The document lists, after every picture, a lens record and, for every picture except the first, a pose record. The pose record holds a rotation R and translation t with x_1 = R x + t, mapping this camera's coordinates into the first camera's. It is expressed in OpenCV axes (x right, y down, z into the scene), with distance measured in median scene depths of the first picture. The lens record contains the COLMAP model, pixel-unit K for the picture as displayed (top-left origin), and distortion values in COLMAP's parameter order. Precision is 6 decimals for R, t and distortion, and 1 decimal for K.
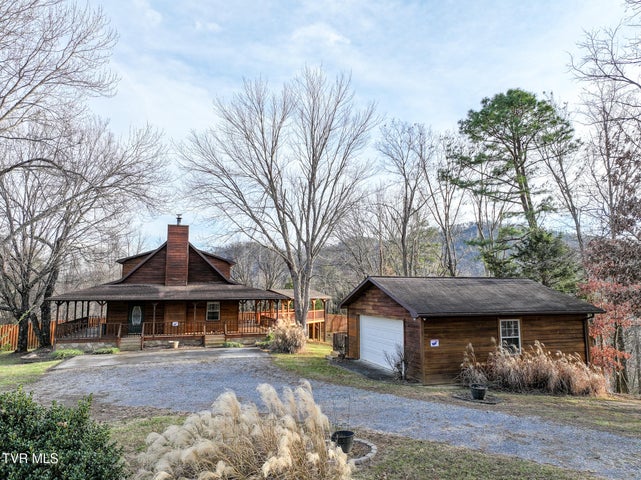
lens RADIAL K [[448.0, 0, 323.2], [0, 448.0, 239.9], [0, 0, 1]] dist [-0.000525, 0.010072]
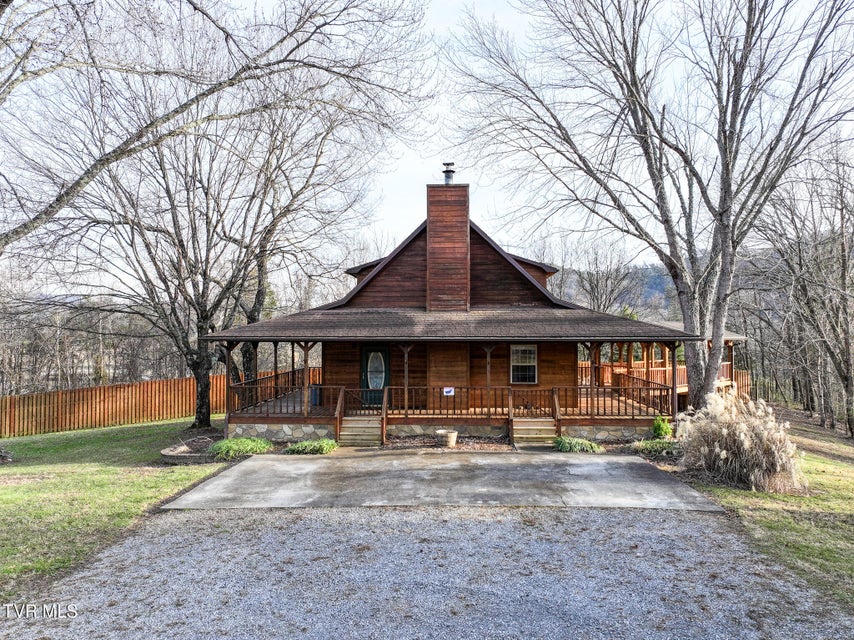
lens RADIAL K [[596.9, 0, 430.5], [0, 596.9, 319.9], [0, 0, 1]] dist [-0.000525, 0.010072]
pose [[0.939516, -0.005436, -0.342462, -0.126107], [0.038981, 0.995074, 0.091146, 0.052454], [0.340280, -0.098983, 0.935100, 0.393561]]
